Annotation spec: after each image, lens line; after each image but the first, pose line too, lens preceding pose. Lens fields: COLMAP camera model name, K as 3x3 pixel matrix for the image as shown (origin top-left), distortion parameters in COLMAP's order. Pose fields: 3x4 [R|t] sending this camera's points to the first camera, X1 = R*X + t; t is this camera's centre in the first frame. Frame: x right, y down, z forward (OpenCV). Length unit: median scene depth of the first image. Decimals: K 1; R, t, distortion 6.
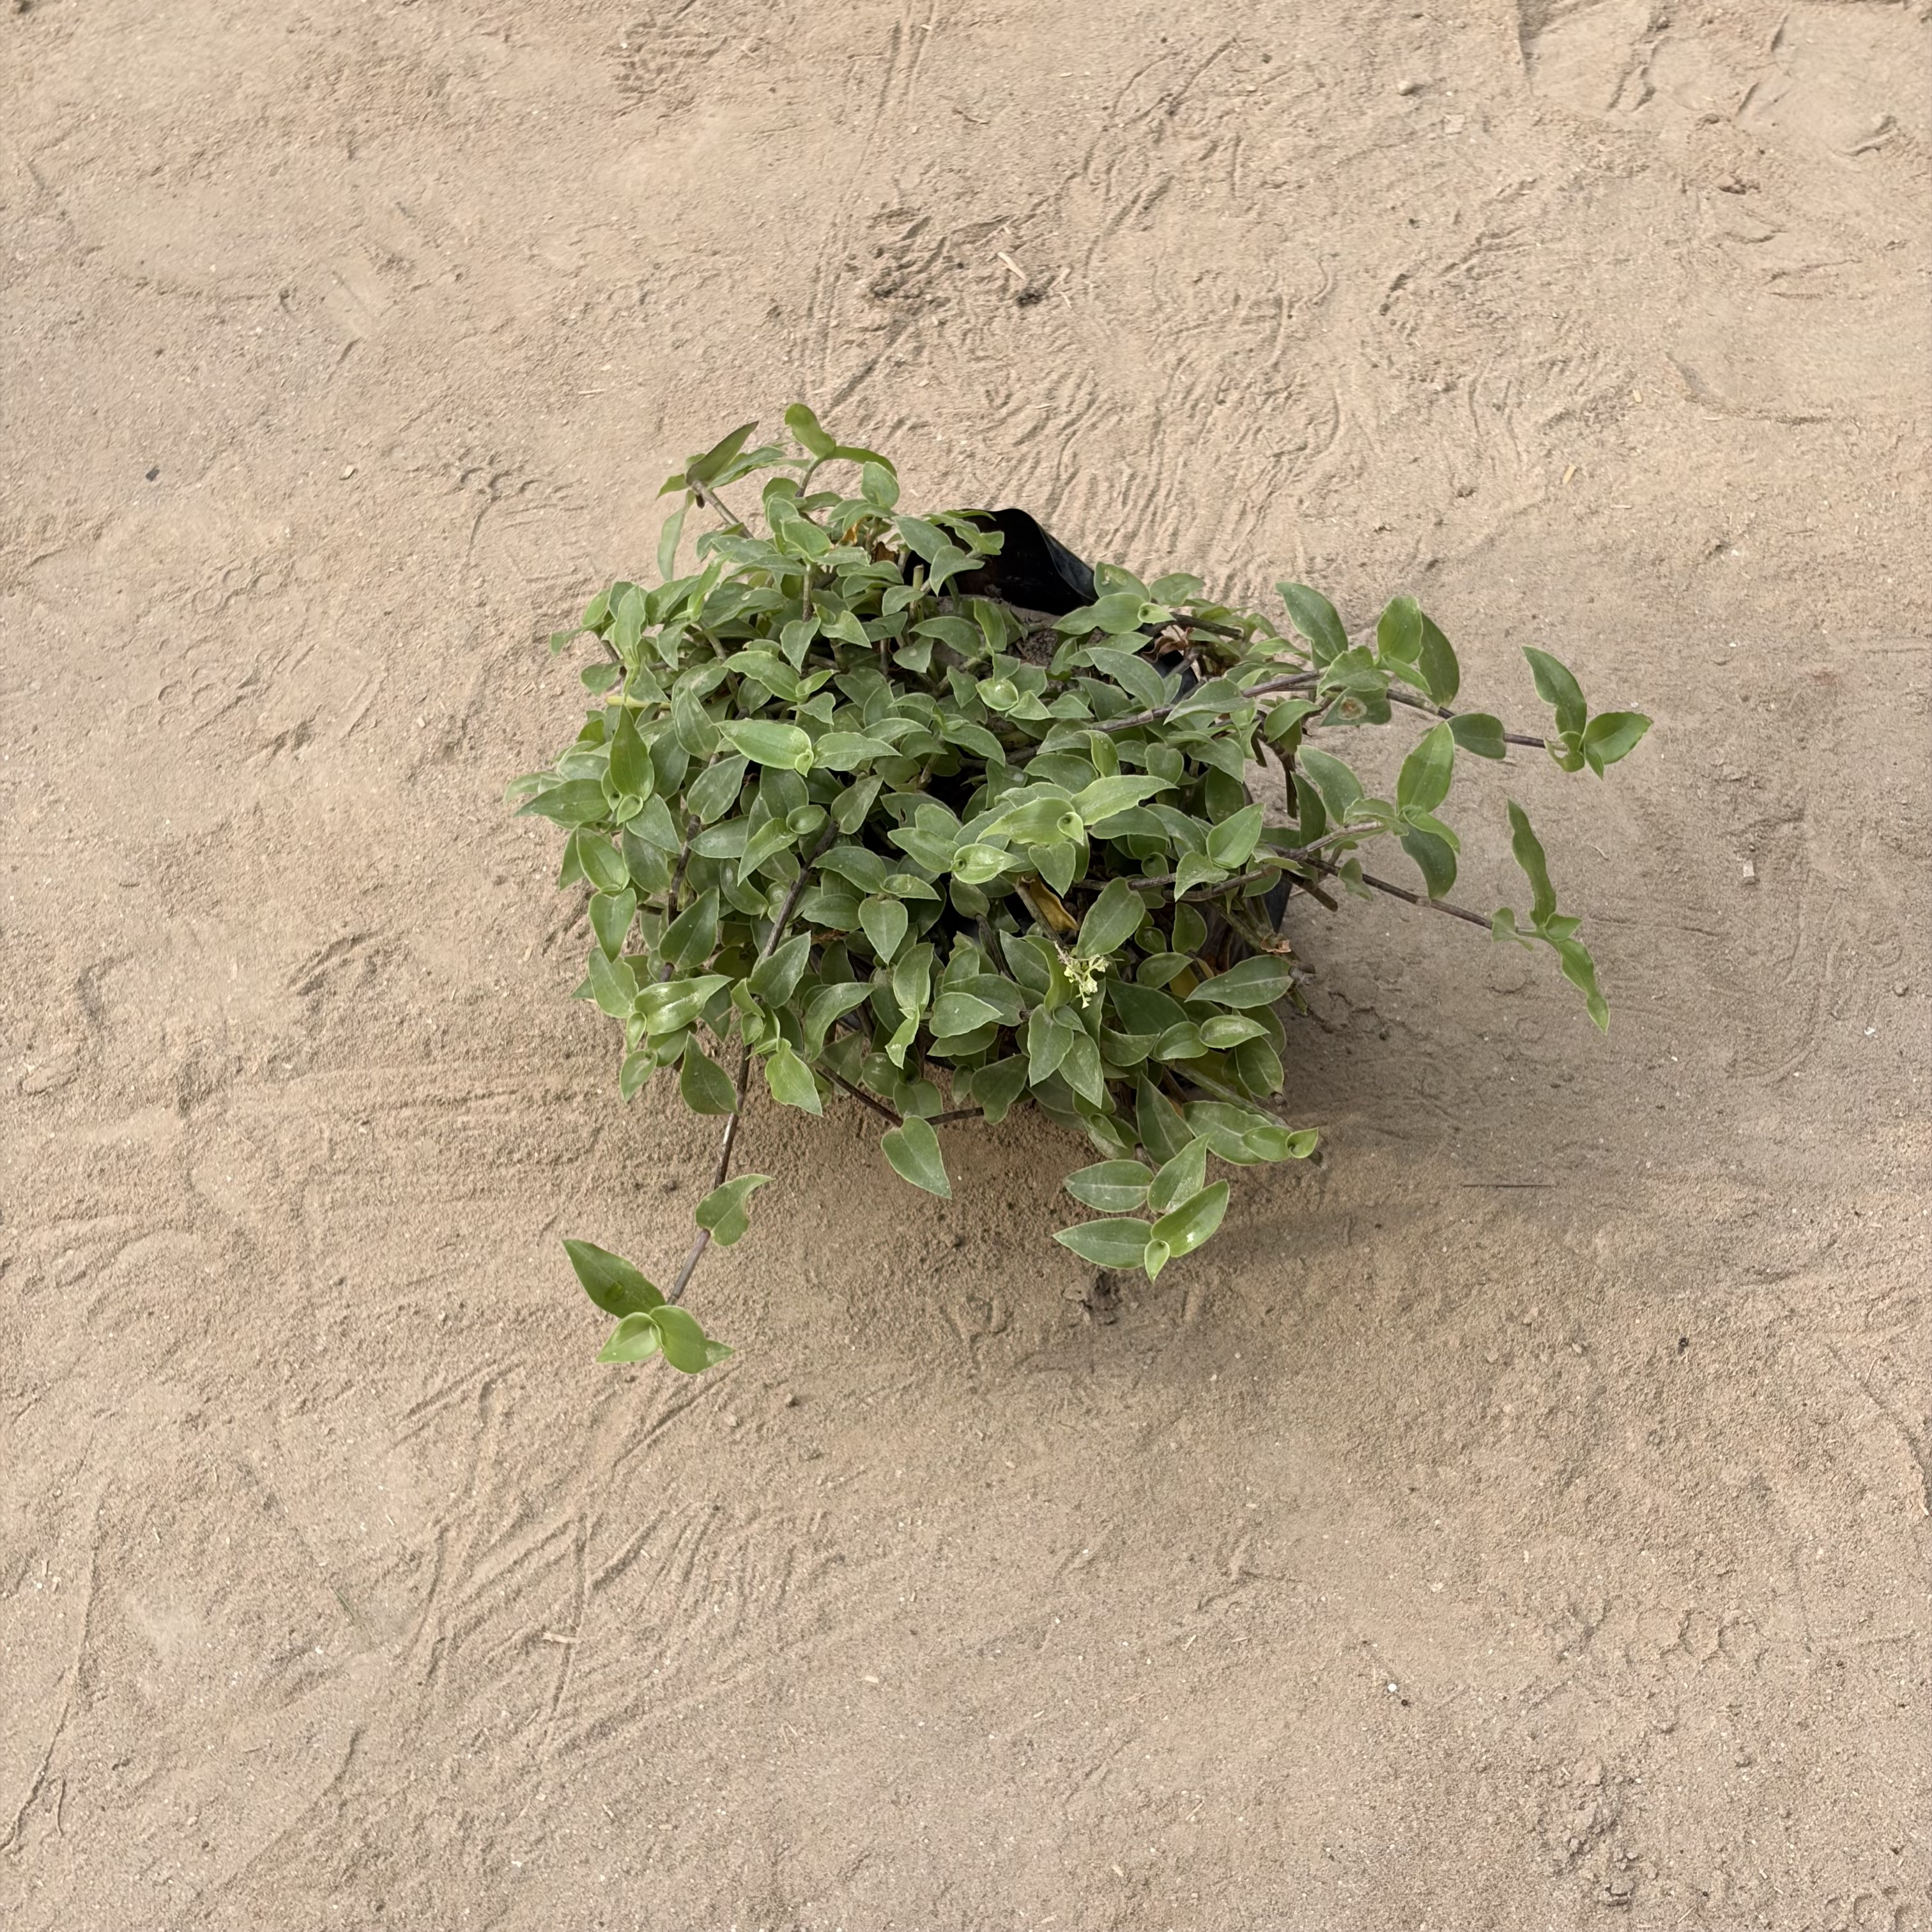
lens RADIAL K [[3915.2, 0, 983.5], [0, 3915.2, 997.1], [0, 0, 1]] dist [0.255255, -1.121850]
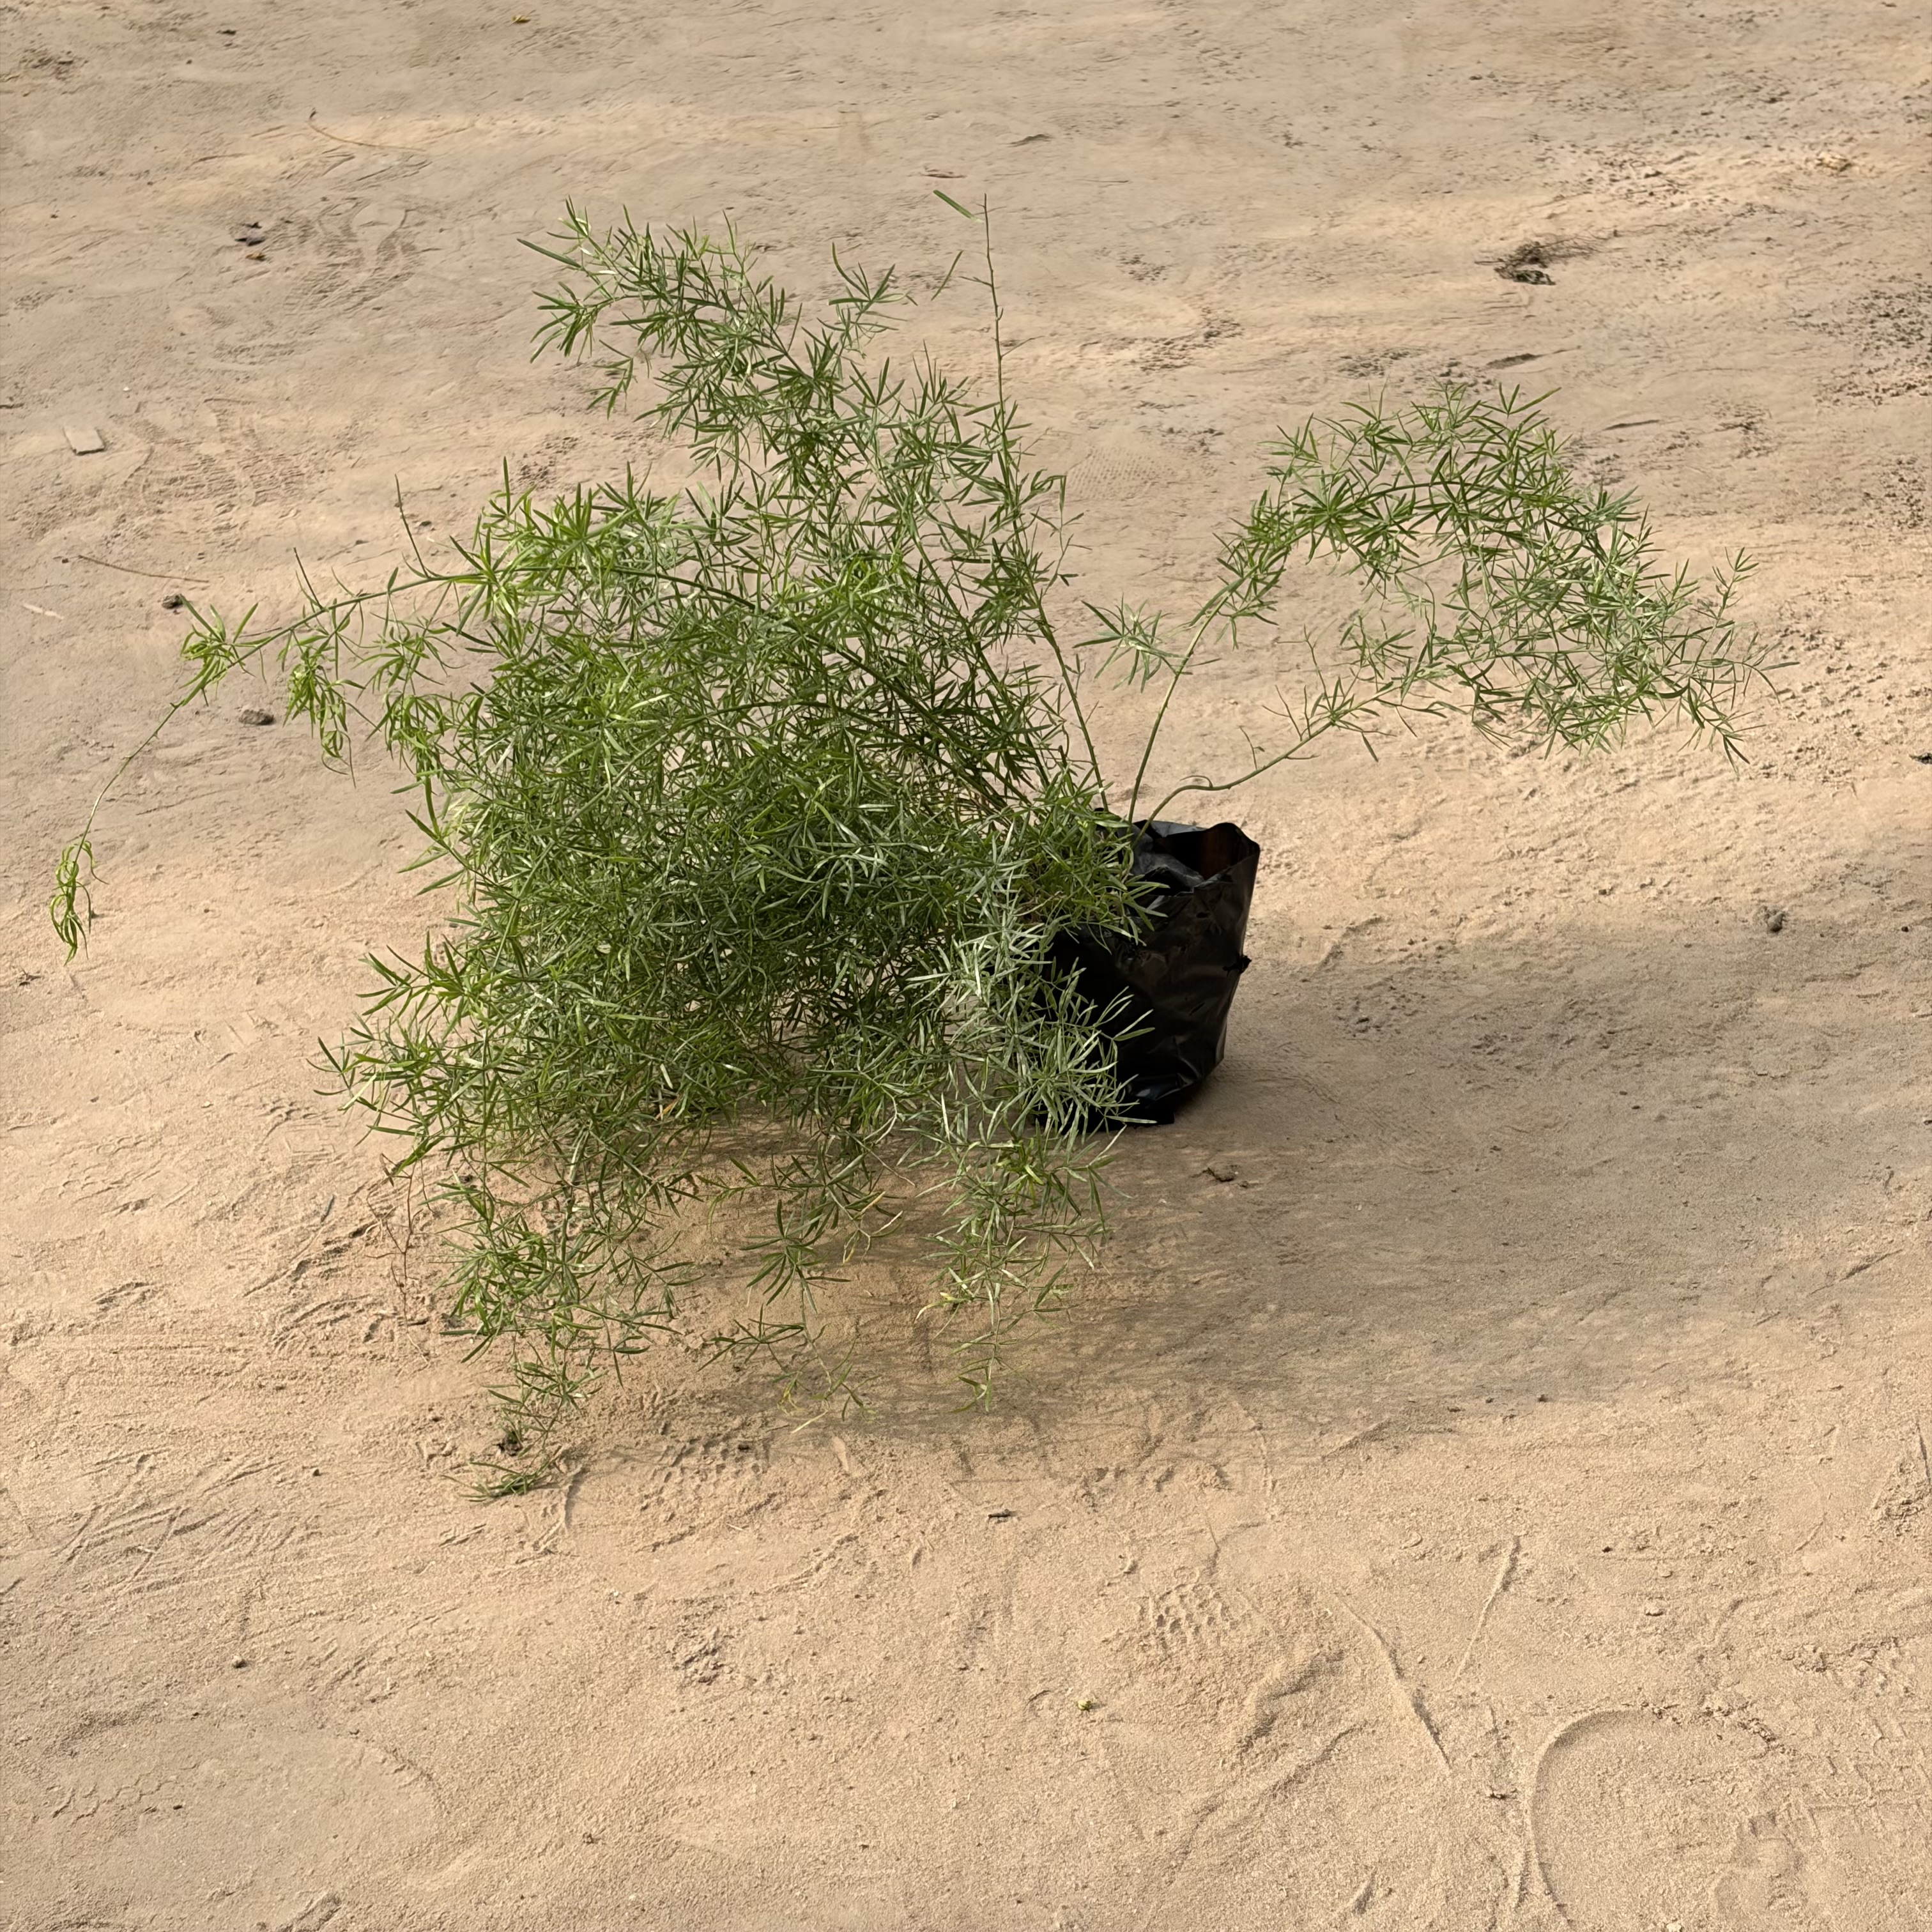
lens RADIAL K [[3931.5, 0, 966.0], [0, 3931.5, 966.0], [0, 0, 1]] dist [0.265640, -1.224957]
pose [[0.993338, 0.072832, -0.089306, 0.321256], [-0.106421, 0.877071, -0.468423, 0.597036], [0.044212, 0.474806, 0.878979, -0.528694]]
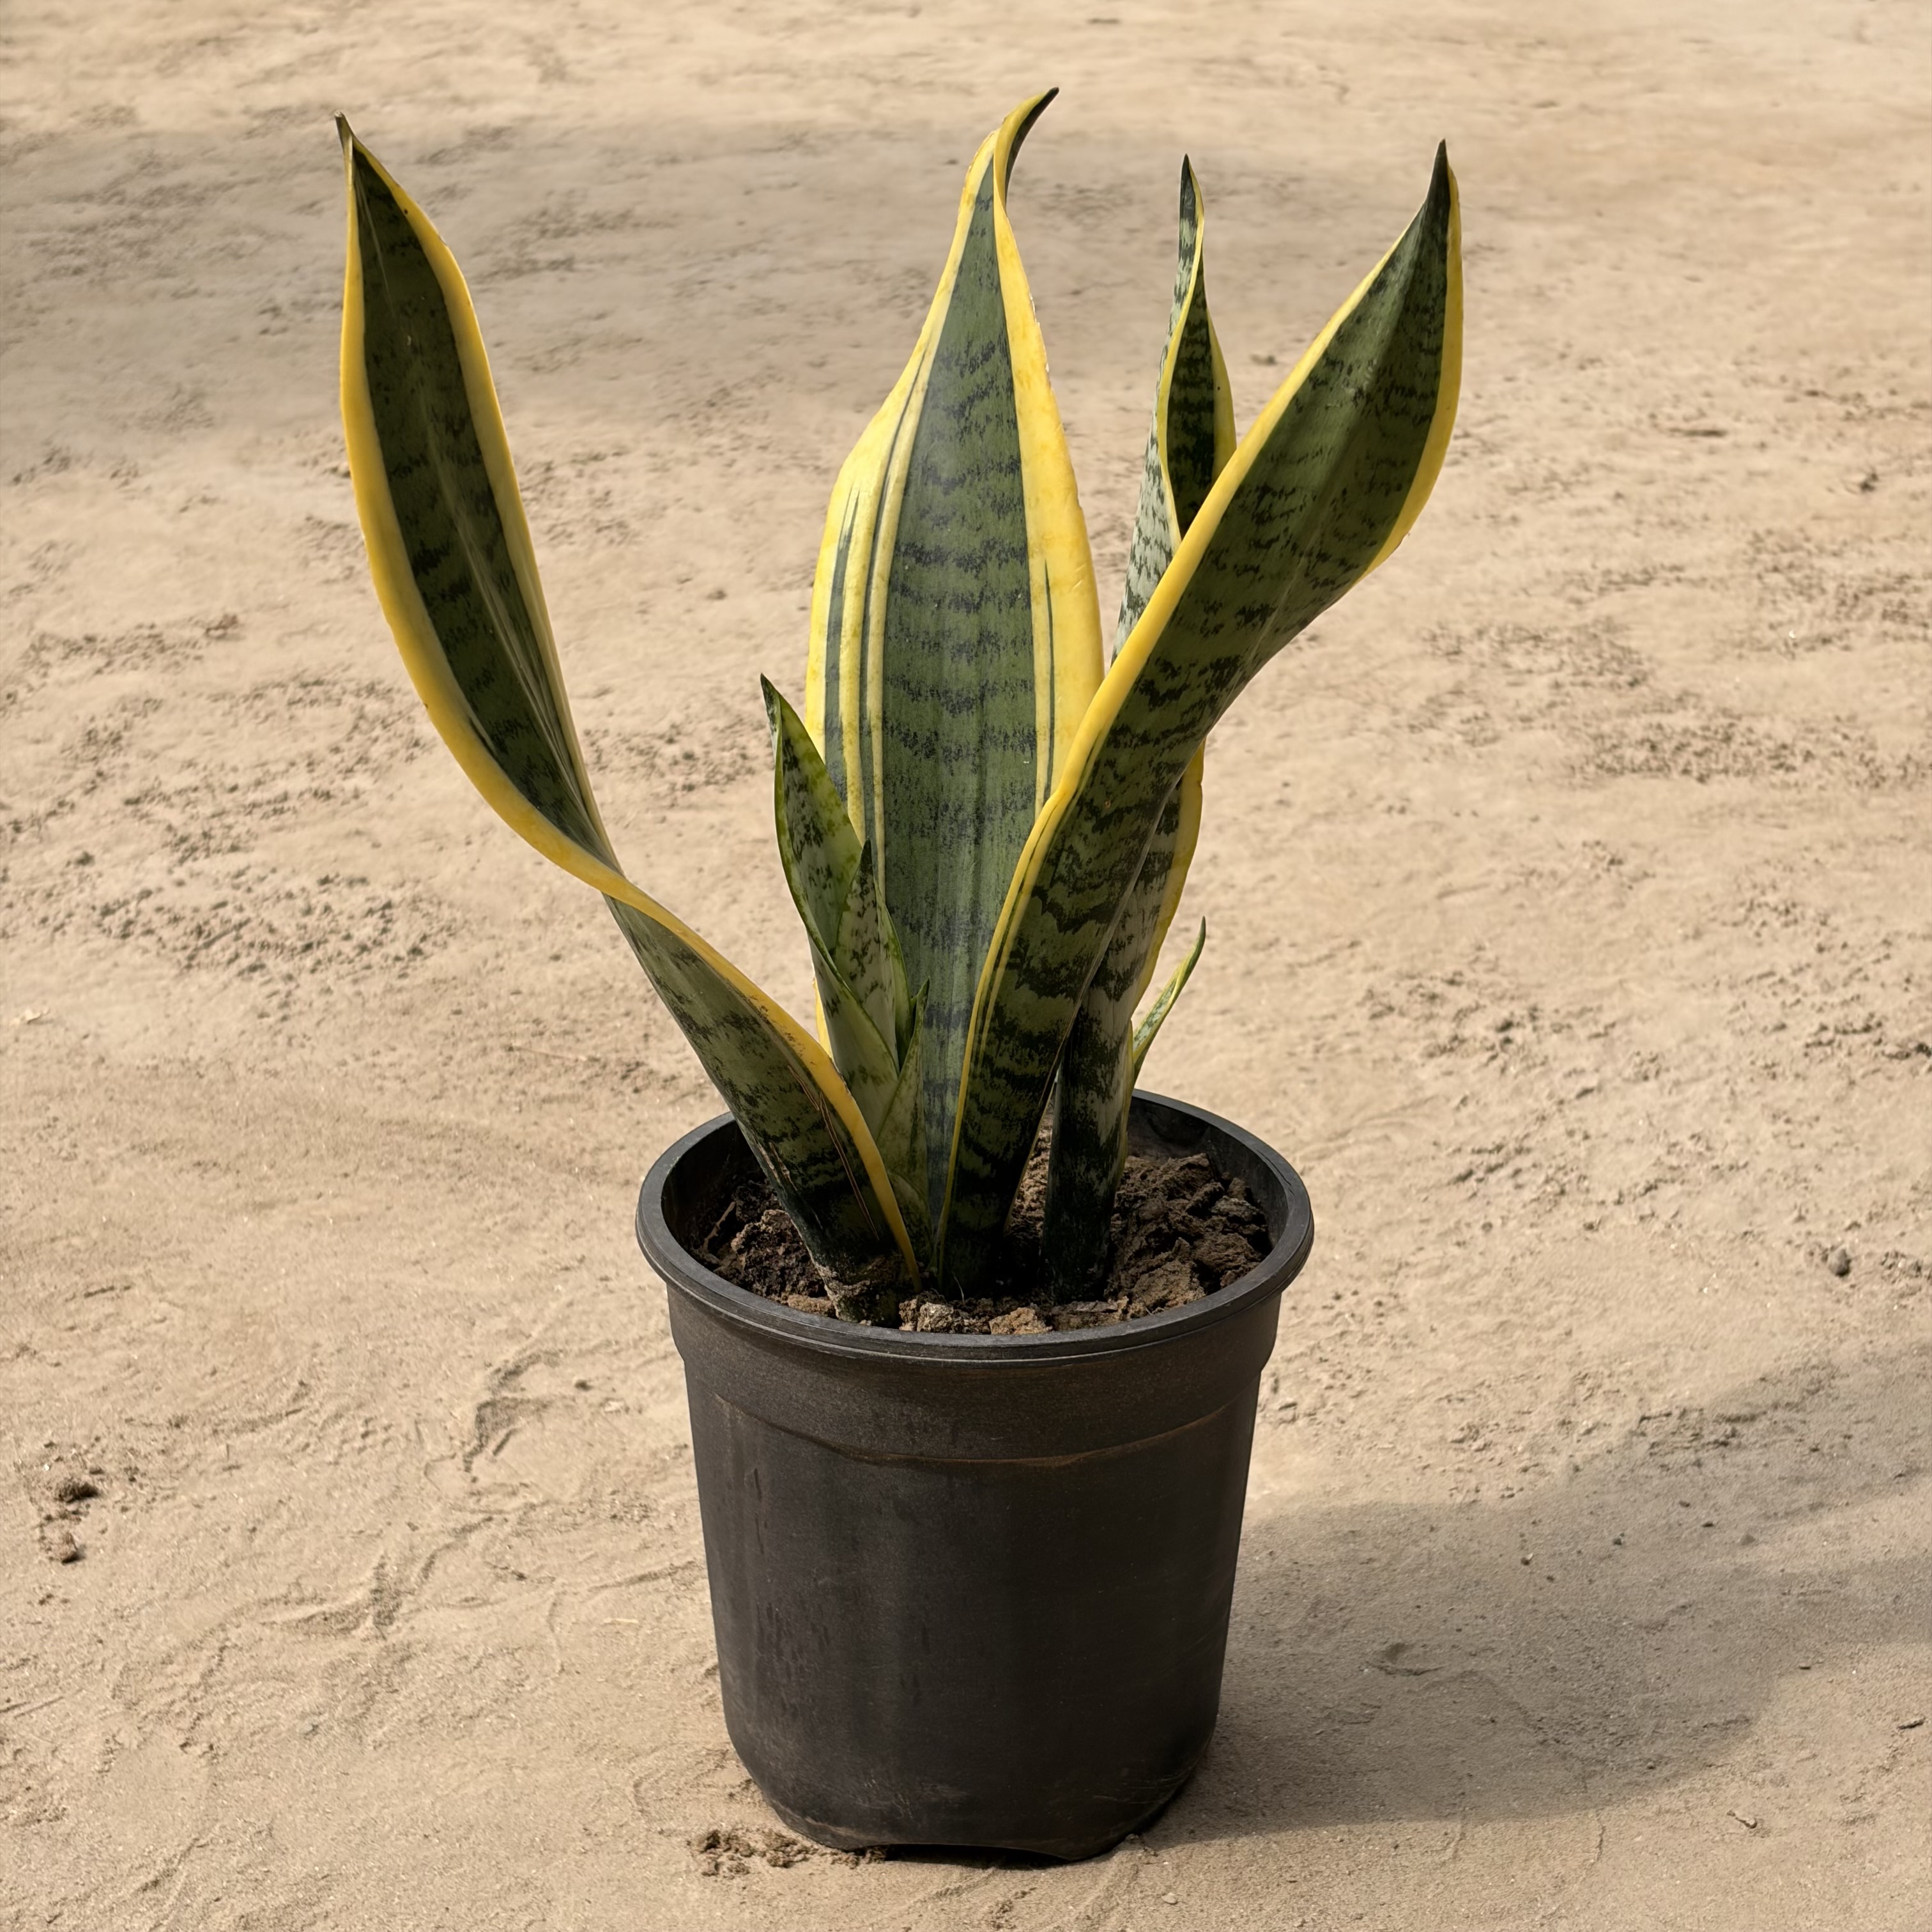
lens RADIAL K [[3915.2, 0, 983.5], [0, 3915.2, 997.1], [0, 0, 1]] dist [0.255255, -1.121850]
pose [[0.998560, 0.053560, -0.002966, 0.243100], [-0.045751, 0.821488, -0.568387, 0.355579], [-0.028006, 0.567704, 0.822756, -0.009532]]
